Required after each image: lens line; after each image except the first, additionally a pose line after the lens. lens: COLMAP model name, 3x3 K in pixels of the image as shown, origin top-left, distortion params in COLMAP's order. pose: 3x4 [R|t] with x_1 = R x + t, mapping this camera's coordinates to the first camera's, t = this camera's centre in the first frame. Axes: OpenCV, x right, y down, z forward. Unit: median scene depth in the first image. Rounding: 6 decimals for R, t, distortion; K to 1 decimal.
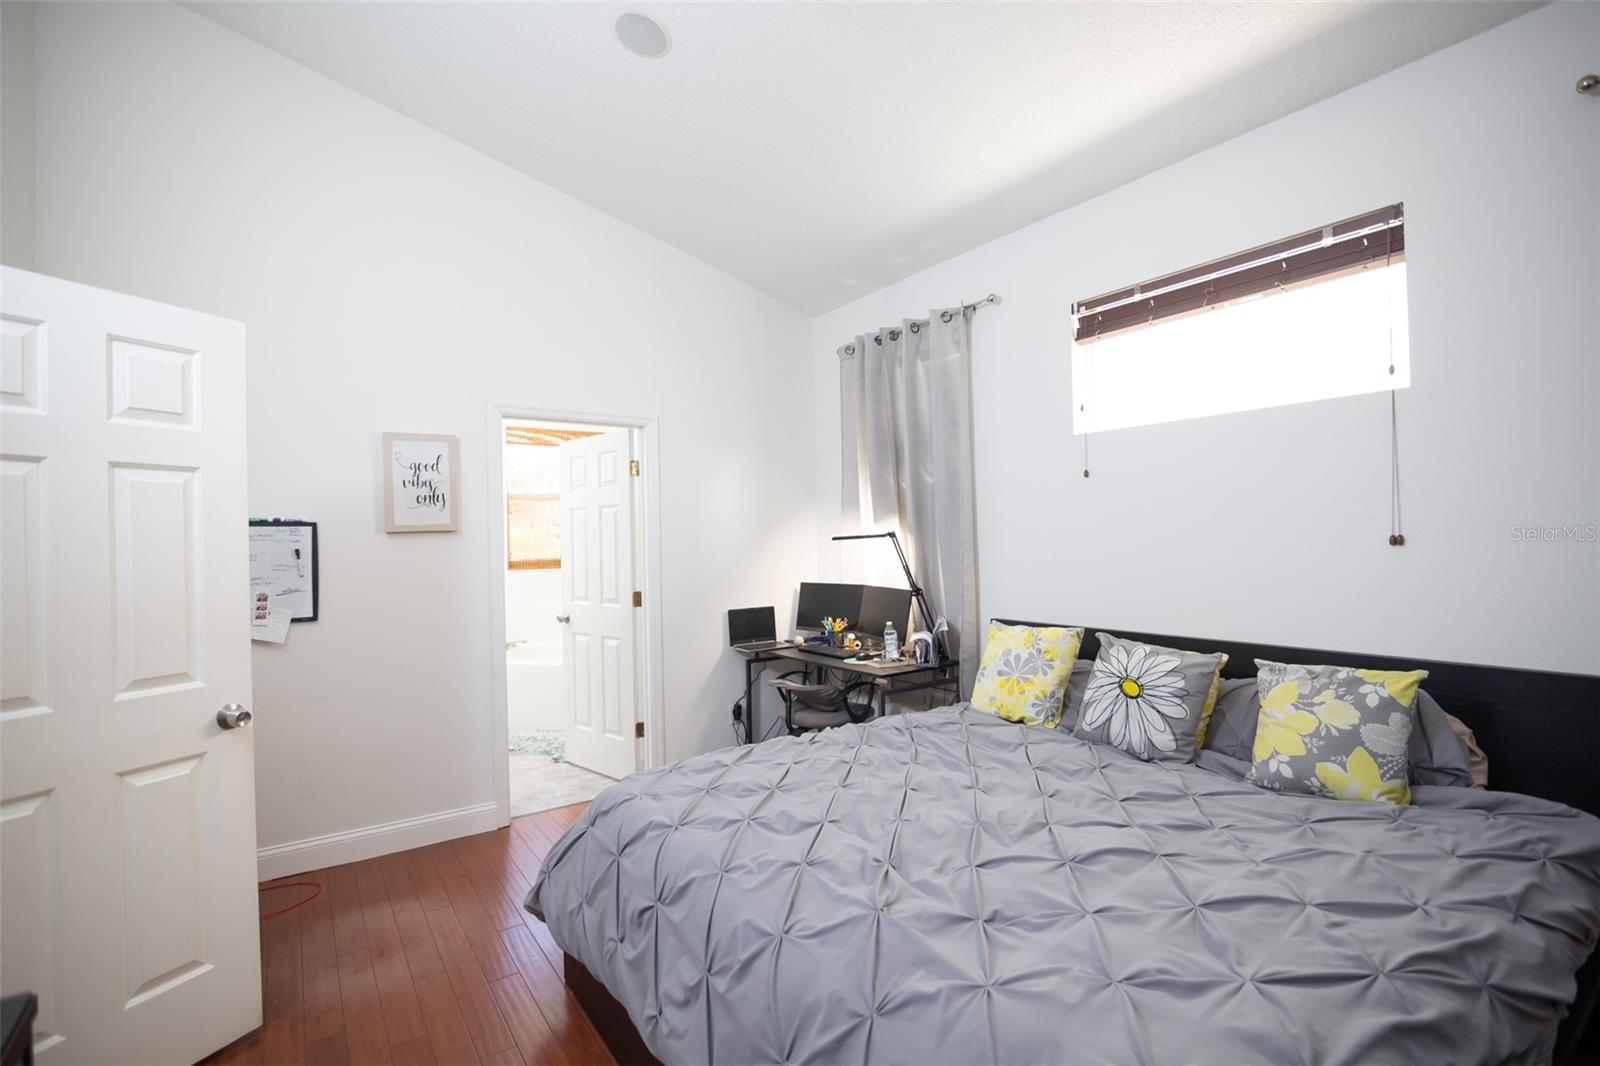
lens RADIAL K [[731.9, 0, 800.6], [0, 731.9, 535.7], [0, 0, 1]] dist [-0.021652, 0.001882]
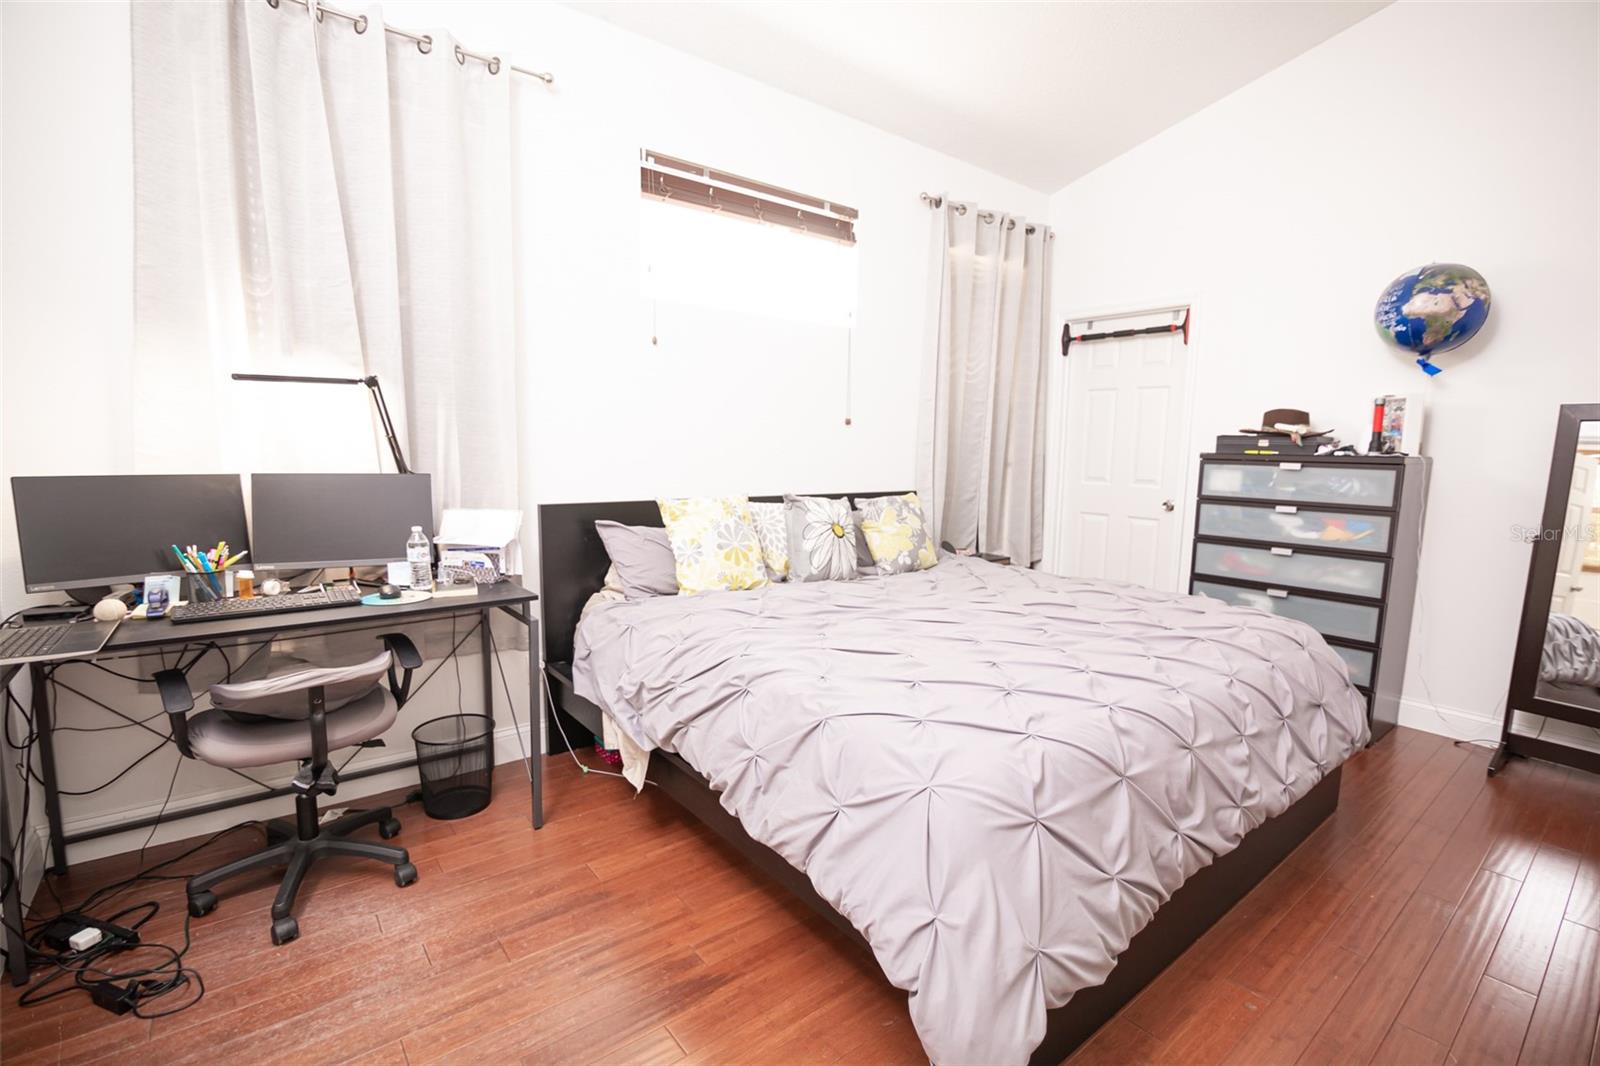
lens RADIAL K [[731.9, 0, 795.2], [0, 731.9, 539.3], [0, 0, 1]] dist [-0.021652, 0.001882]
pose [[-0.056337, -0.109428, 0.992397, -0.684095], [-0.020823, 0.993888, 0.108411, 0.076084], [-0.998195, -0.014557, -0.058271, 0.980750]]
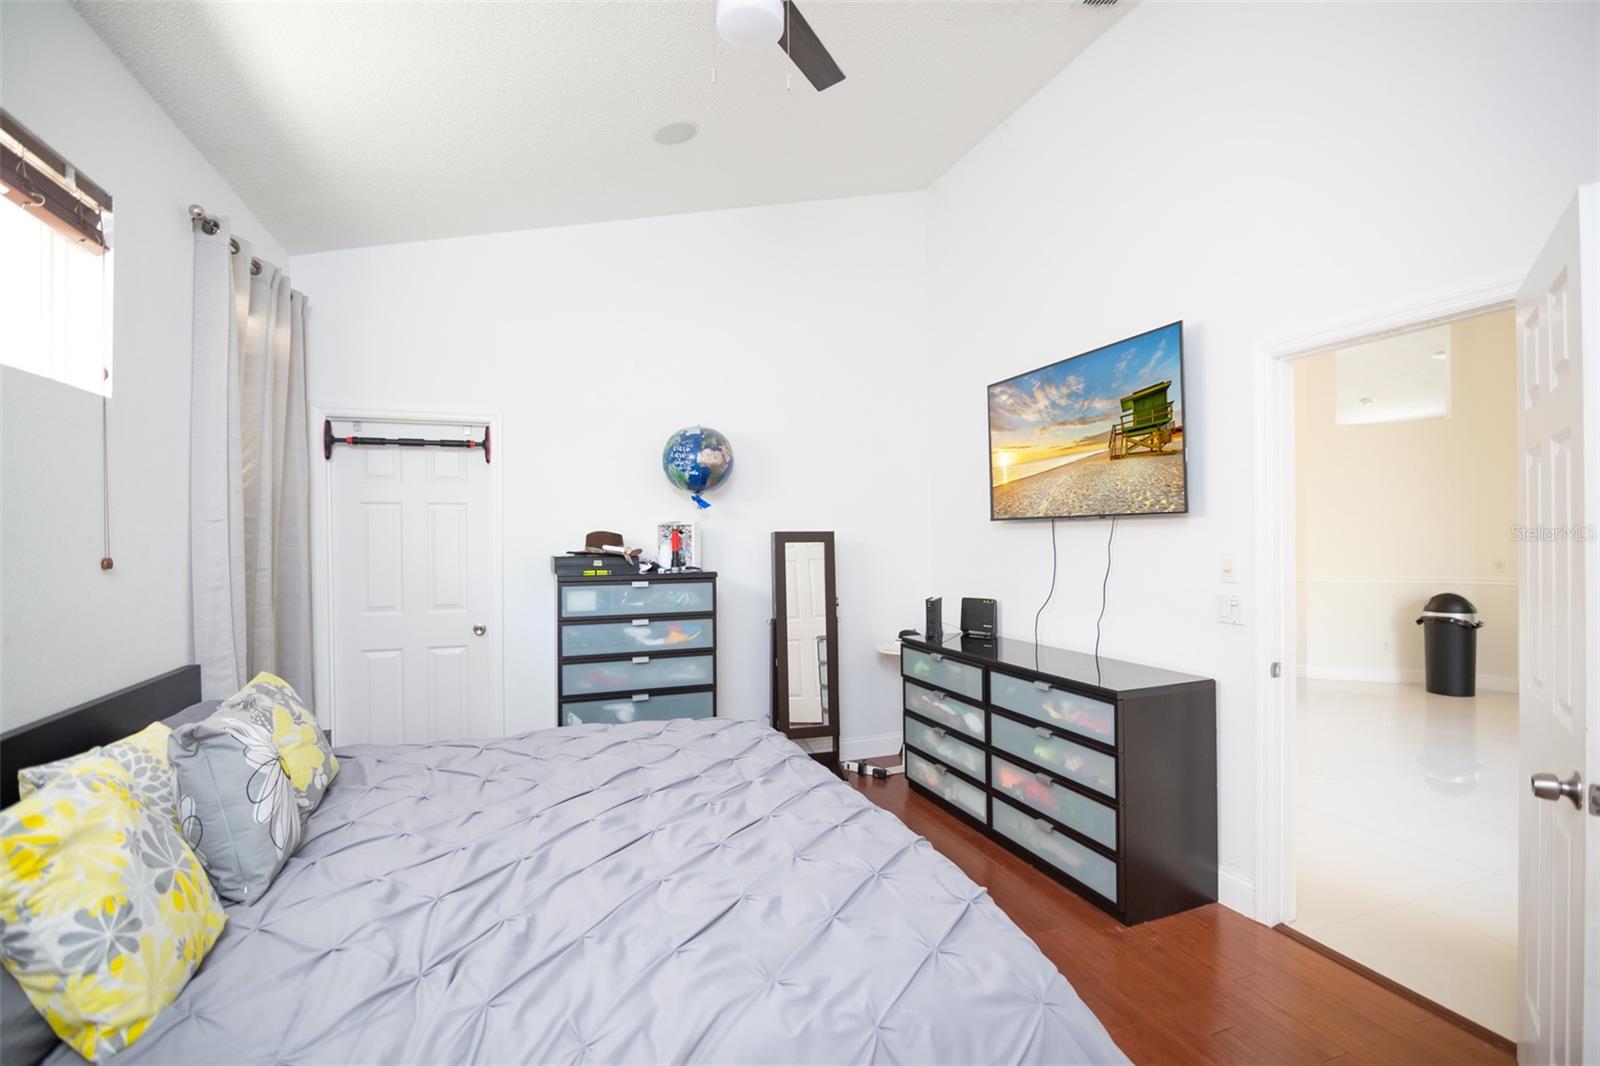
lens RADIAL K [[731.9, 0, 809.4], [0, 731.9, 533.7], [0, 0, 1]] dist [-0.021652, 0.001882]
pose [[-0.968429, 0.027348, 0.247786, -0.197151], [0.025237, 0.999613, -0.011693, 0.000827], [-0.248010, -0.005071, -0.968744, 1.335985]]
